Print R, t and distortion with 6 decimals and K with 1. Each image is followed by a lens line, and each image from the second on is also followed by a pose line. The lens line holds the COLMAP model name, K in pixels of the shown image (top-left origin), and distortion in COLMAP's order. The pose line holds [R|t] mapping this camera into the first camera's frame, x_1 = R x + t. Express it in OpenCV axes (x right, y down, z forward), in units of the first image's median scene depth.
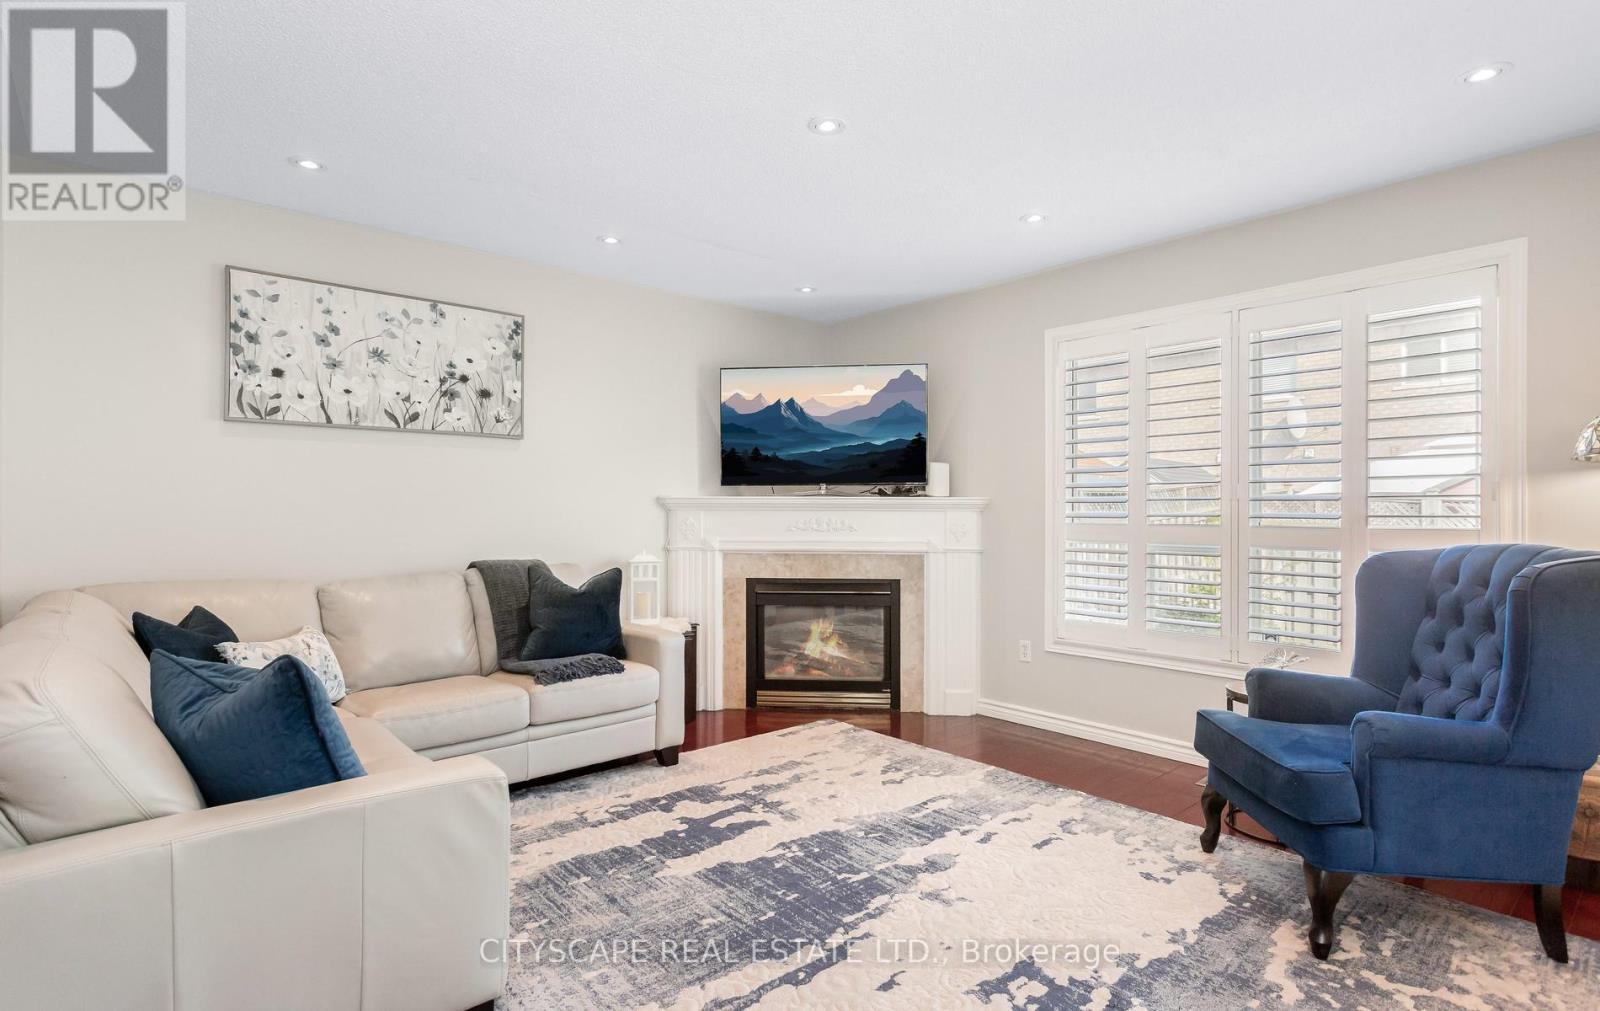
lens RADIAL K [[785.9, 0, 800.0], [0, 785.9, 505.5], [0, 0, 1]] dist [0.001633, 0.000304]
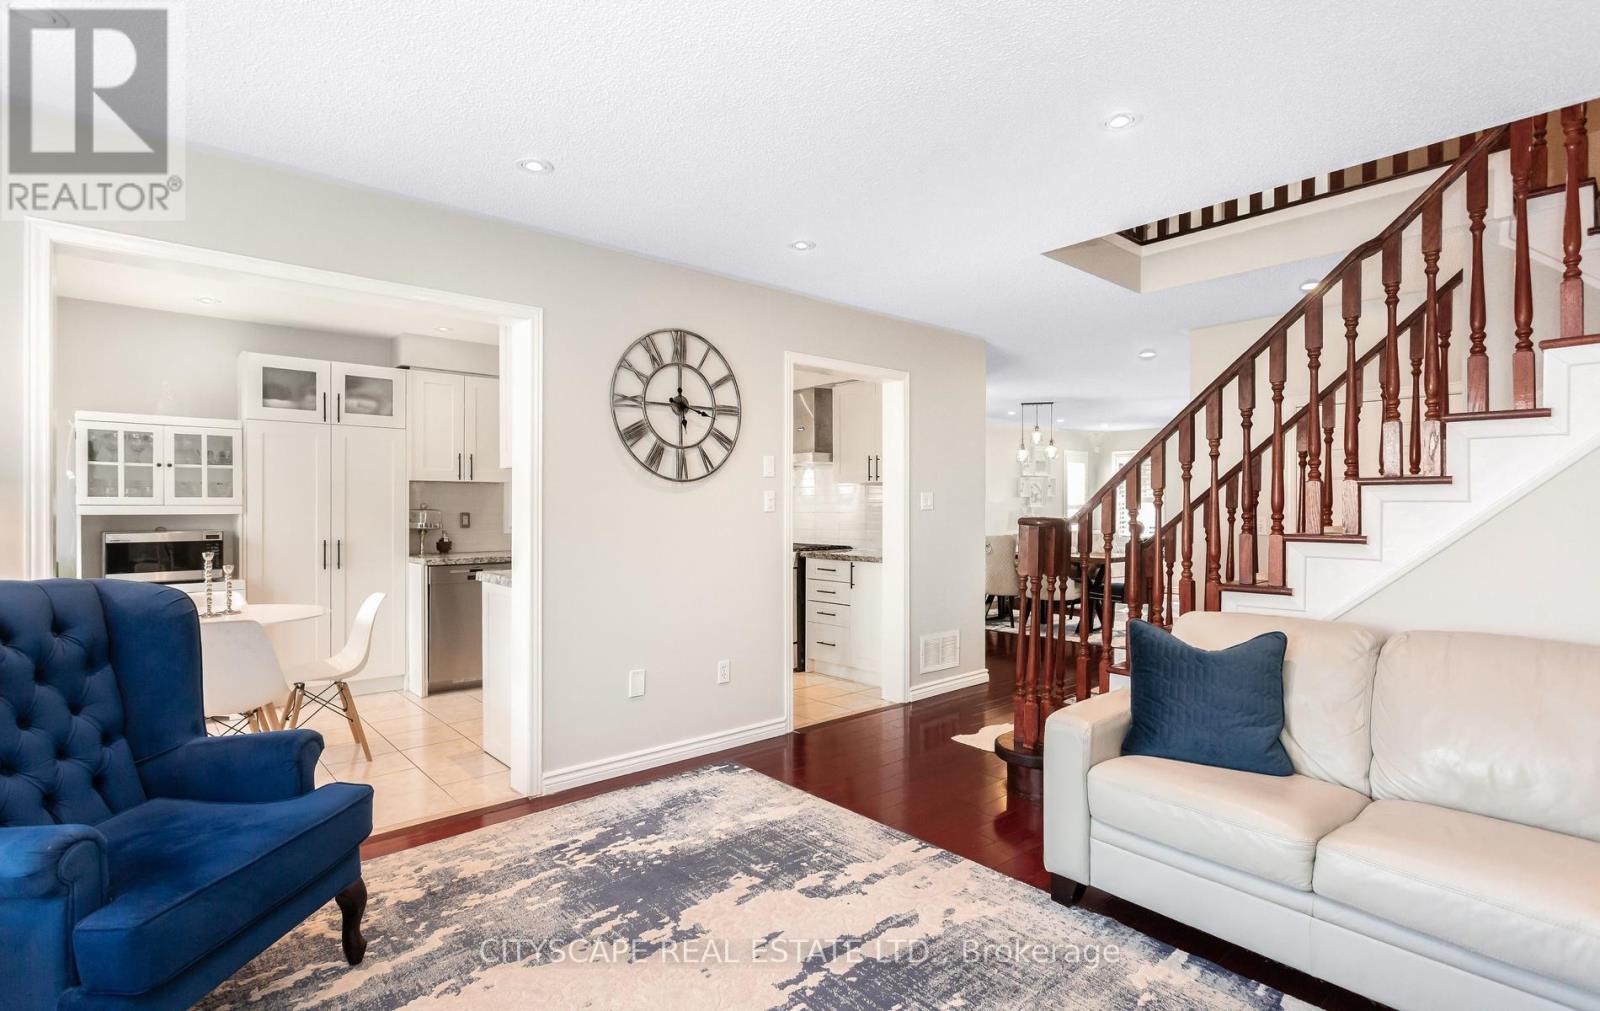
lens RADIAL K [[785.9, 0, 800.0], [0, 785.9, 505.5], [0, 0, 1]] dist [0.001633, 0.000304]
pose [[-0.999938, -0.005928, -0.009383, 0.081740], [-0.005873, 0.999966, -0.005834, -0.035932], [0.009418, -0.005779, -0.999939, 2.115469]]
